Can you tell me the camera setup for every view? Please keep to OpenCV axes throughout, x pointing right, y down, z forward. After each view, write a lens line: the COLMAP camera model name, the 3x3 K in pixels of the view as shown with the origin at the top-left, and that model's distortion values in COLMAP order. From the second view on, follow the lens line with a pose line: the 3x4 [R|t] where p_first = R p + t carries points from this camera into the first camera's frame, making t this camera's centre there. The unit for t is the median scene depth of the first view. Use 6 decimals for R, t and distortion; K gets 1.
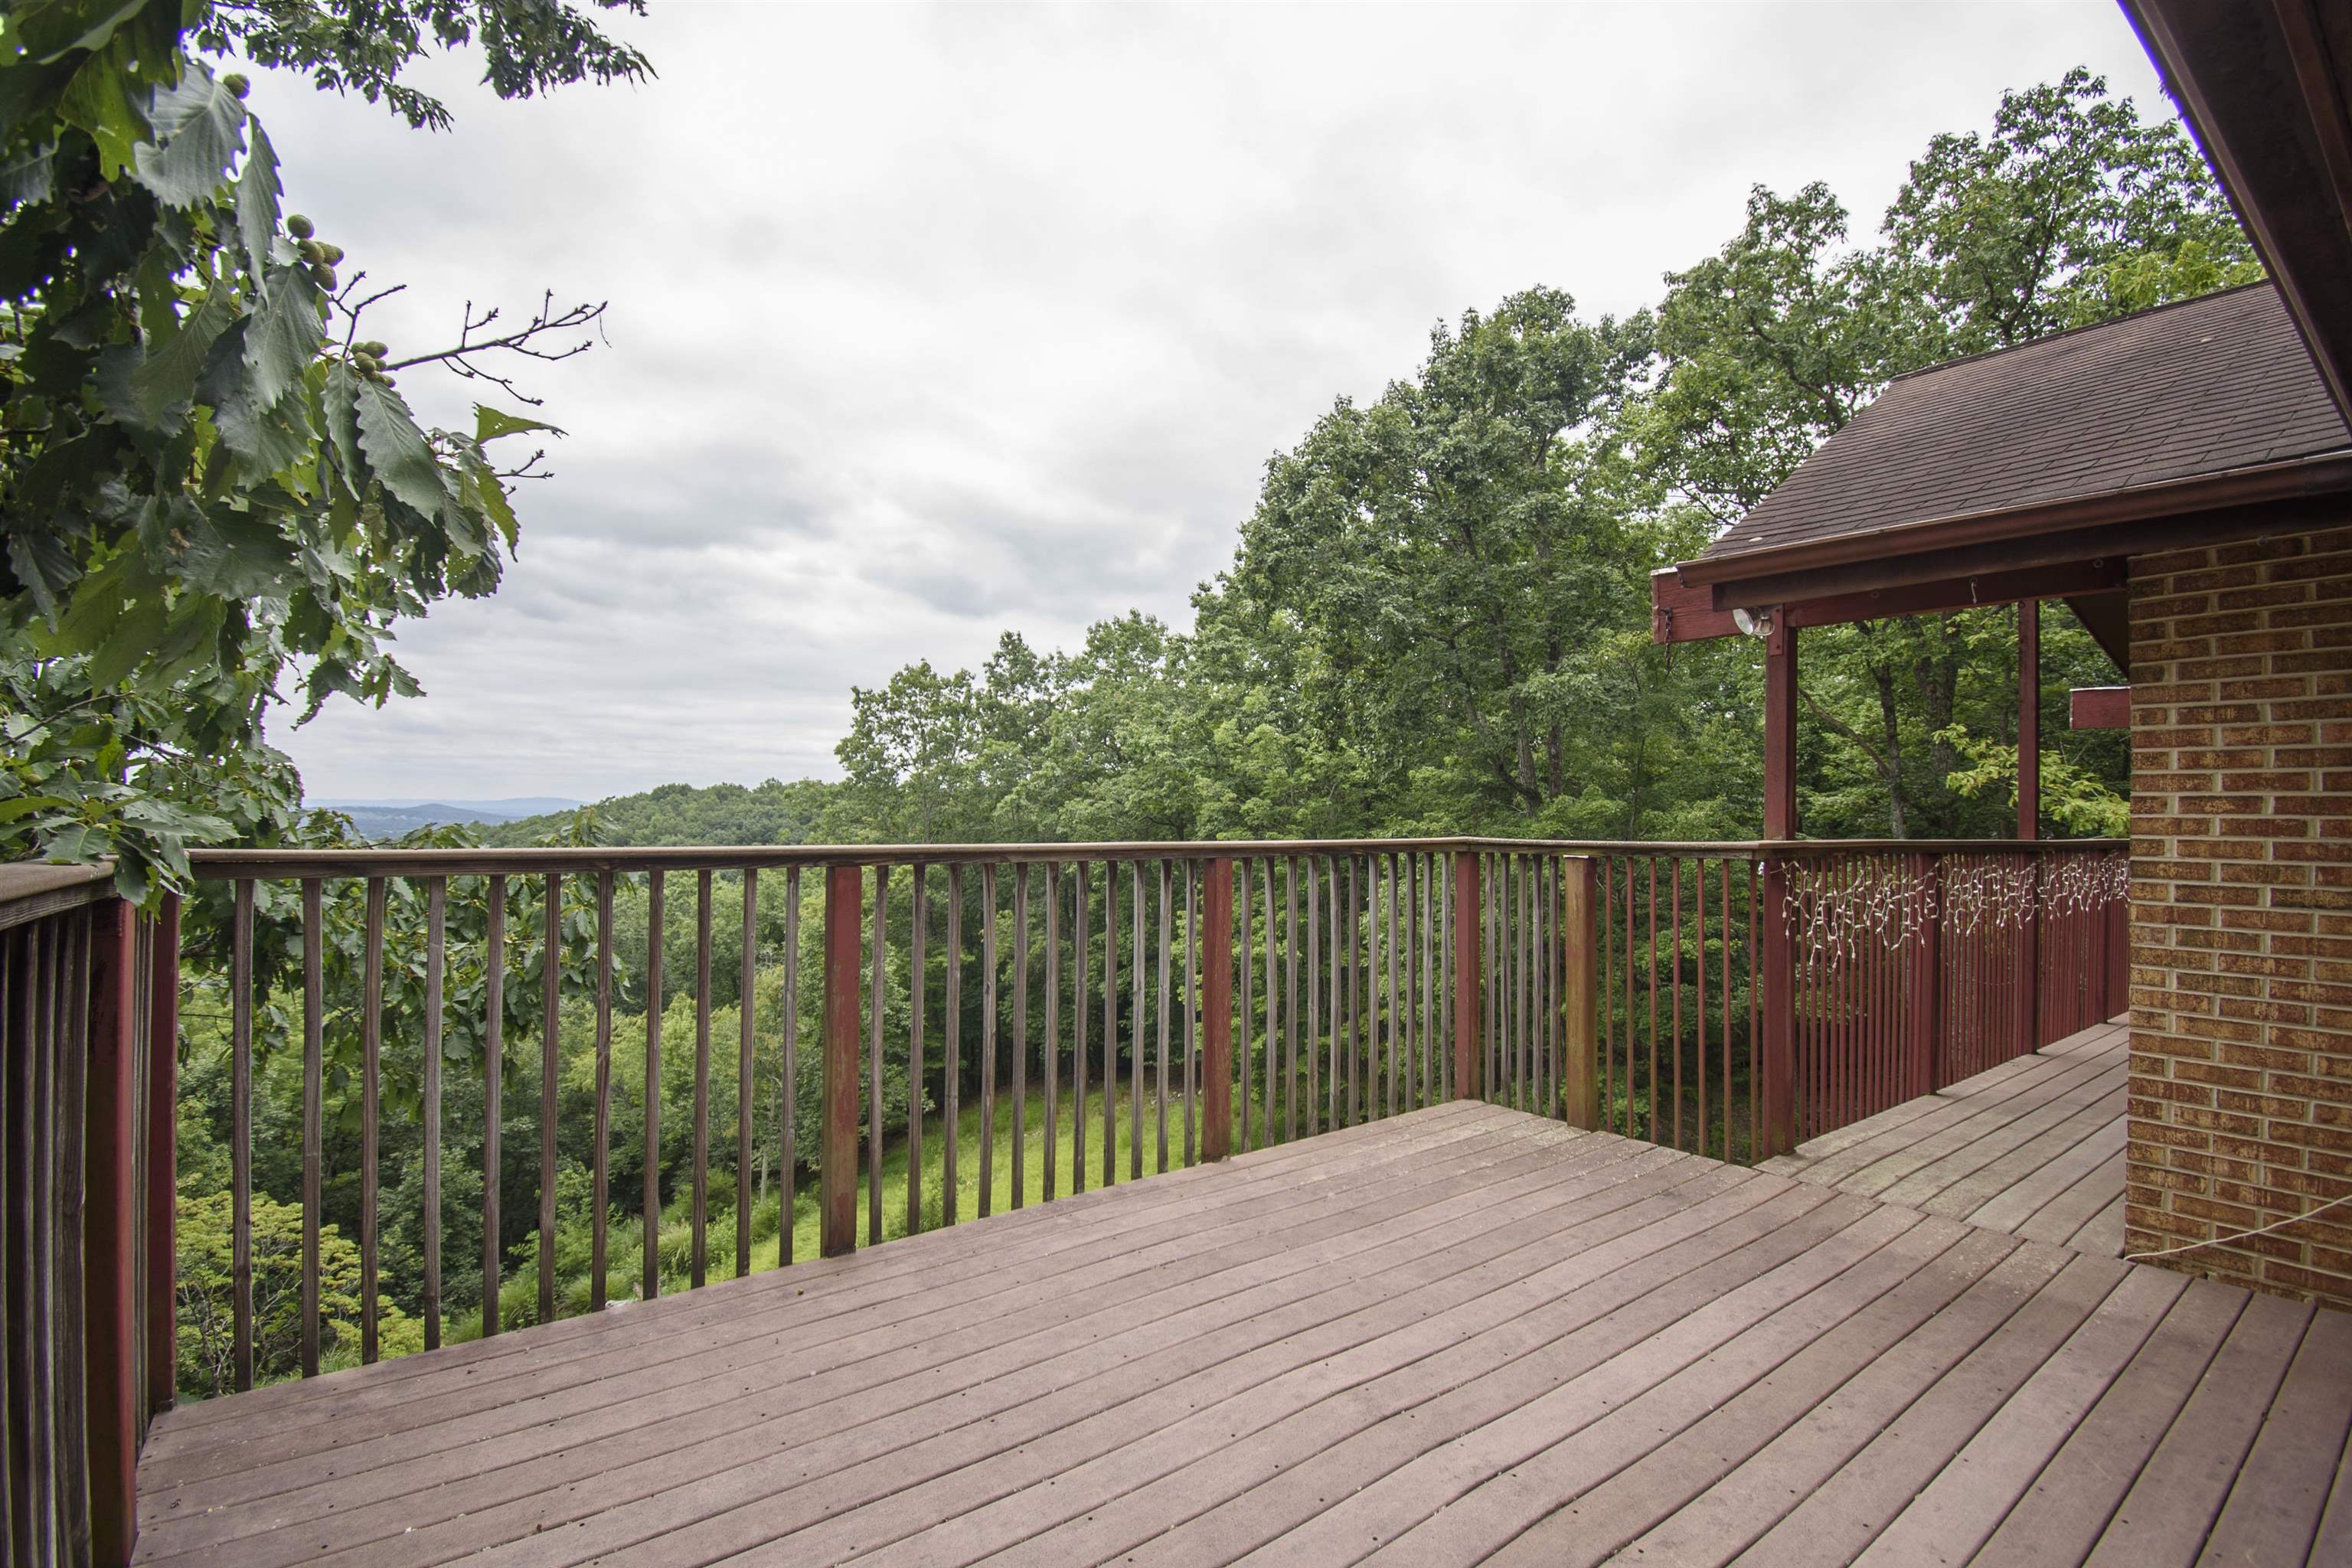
lens RADIAL K [[1045.0, 0, 1165.5], [0, 1045.0, 798.3], [0, 0, 1]] dist [-0.012708, -0.001543]
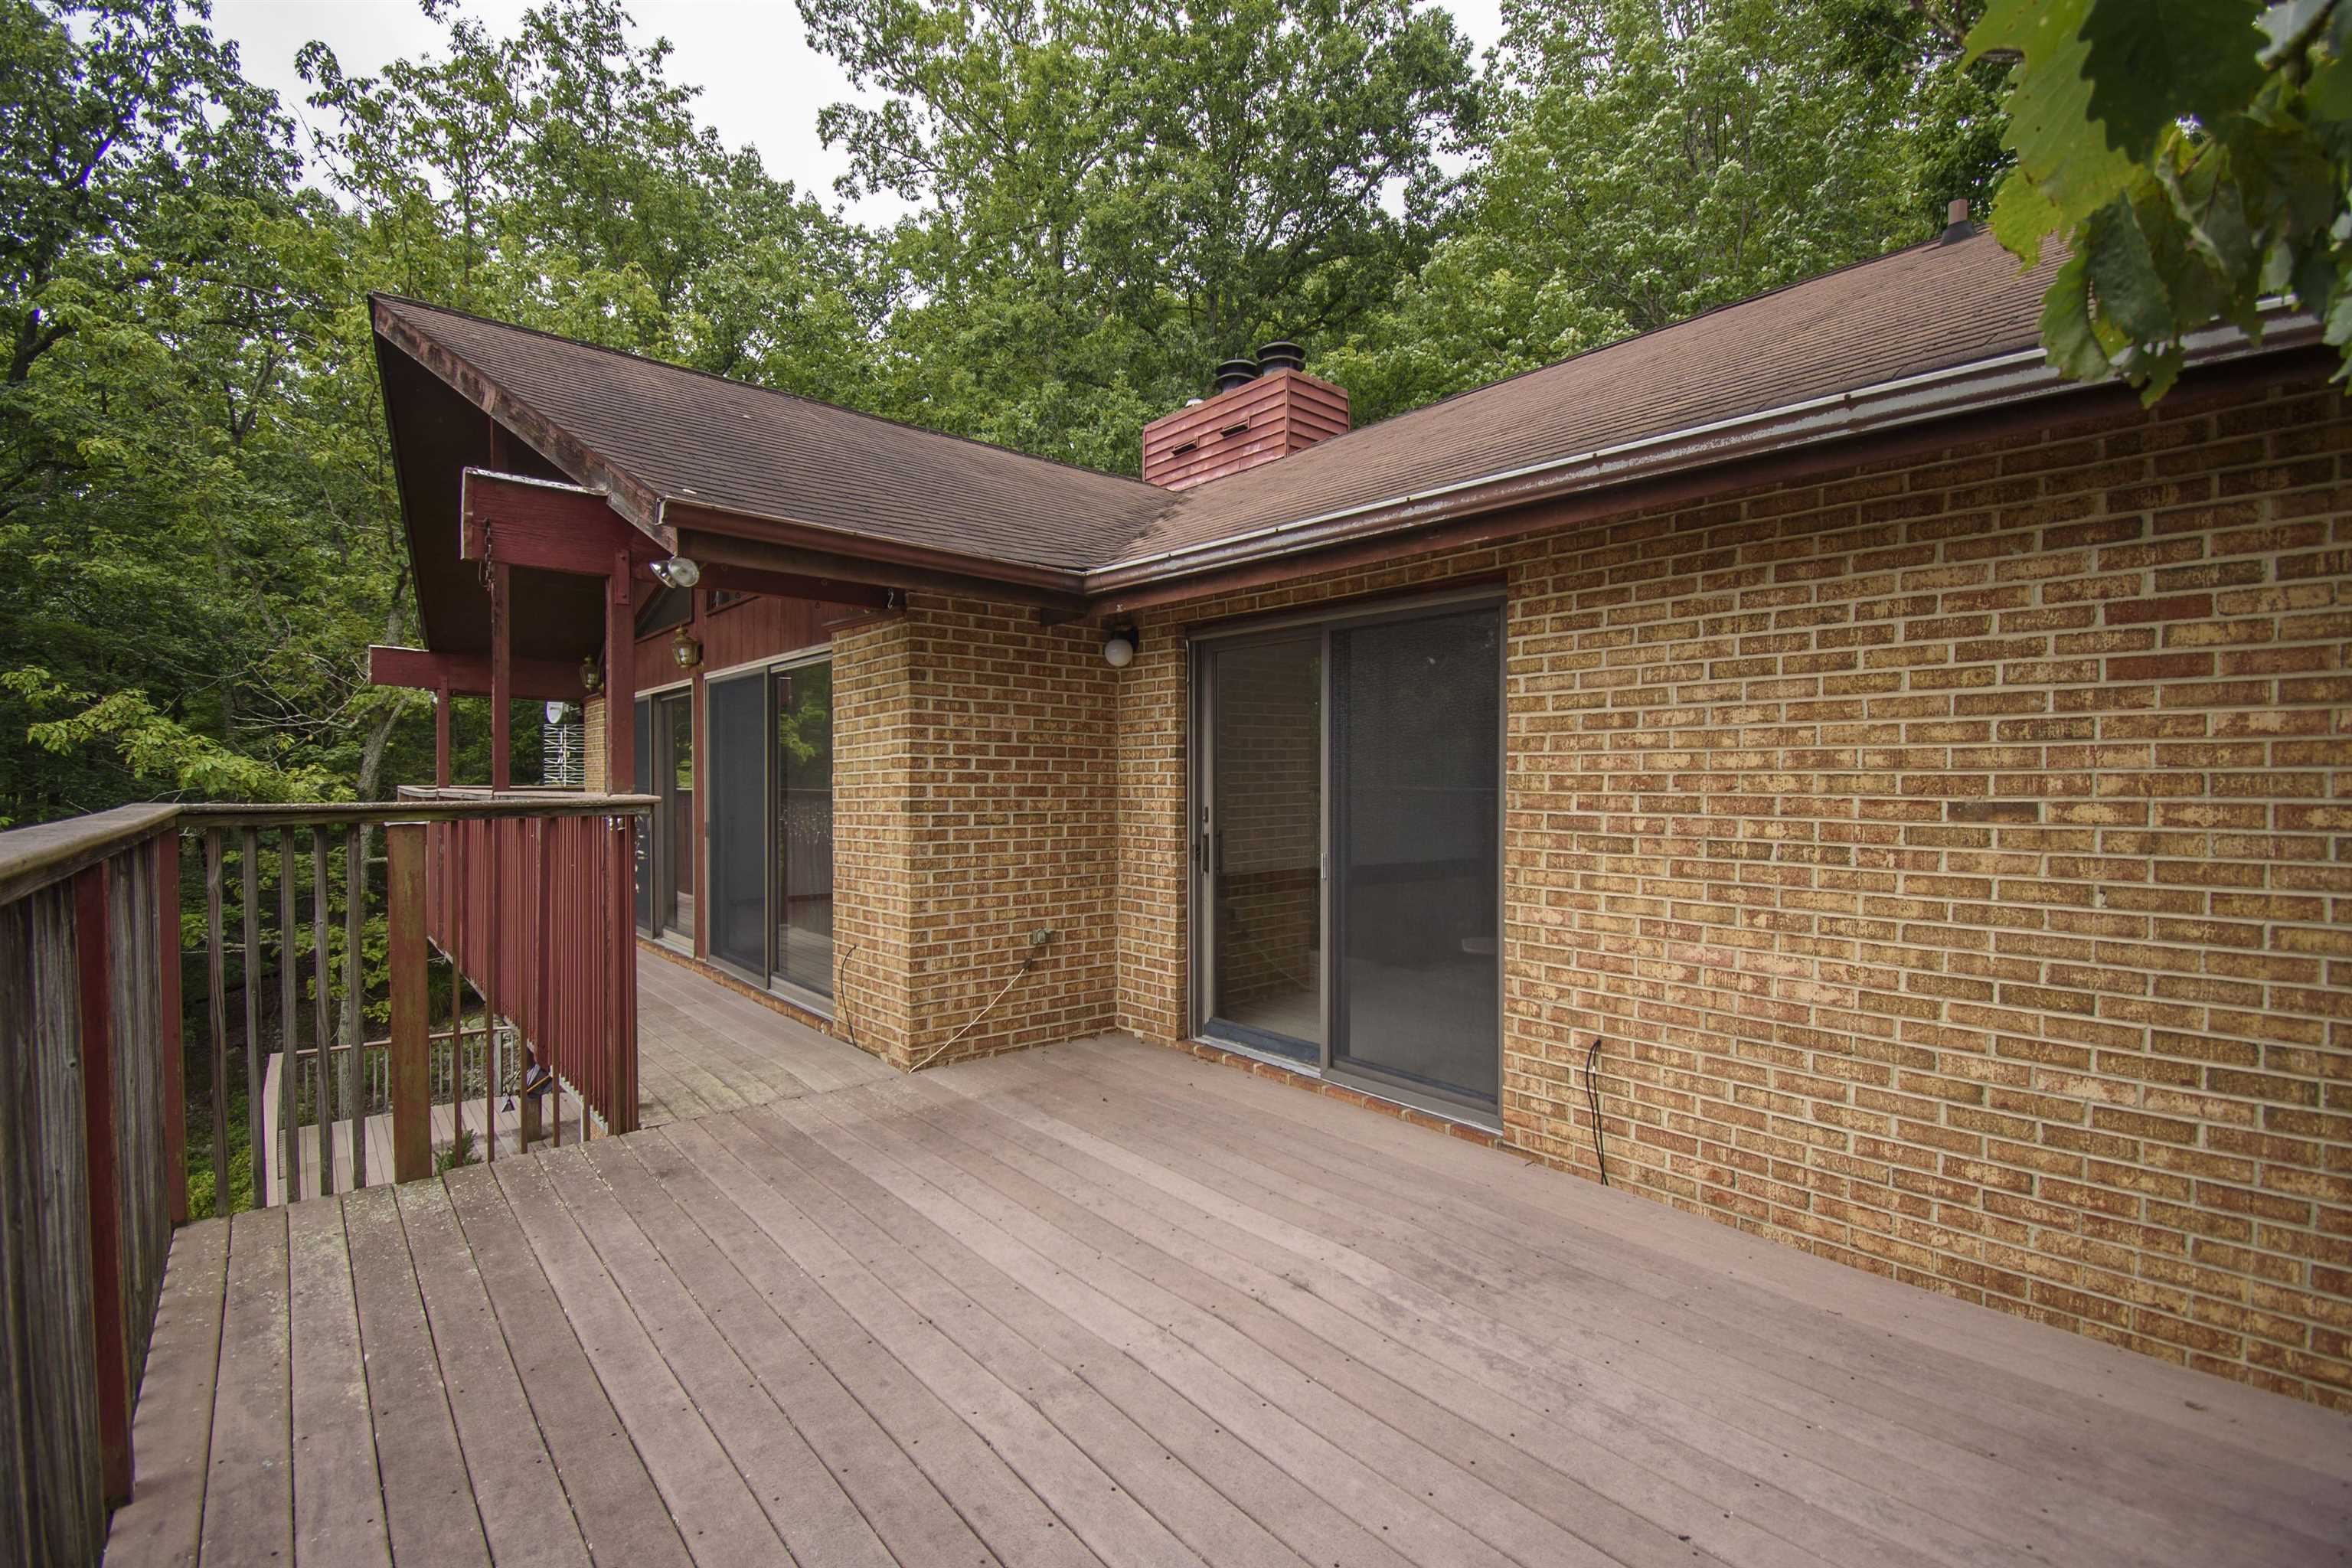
lens RADIAL K [[1045.0, 0, 1168.1], [0, 1045.0, 788.6], [0, 0, 1]] dist [-0.012708, -0.001543]
pose [[-0.060695, -0.017135, 0.998009, -0.601644], [-0.019907, 0.999675, 0.015953, 0.012947], [-0.997958, -0.018899, -0.061017, 0.772105]]
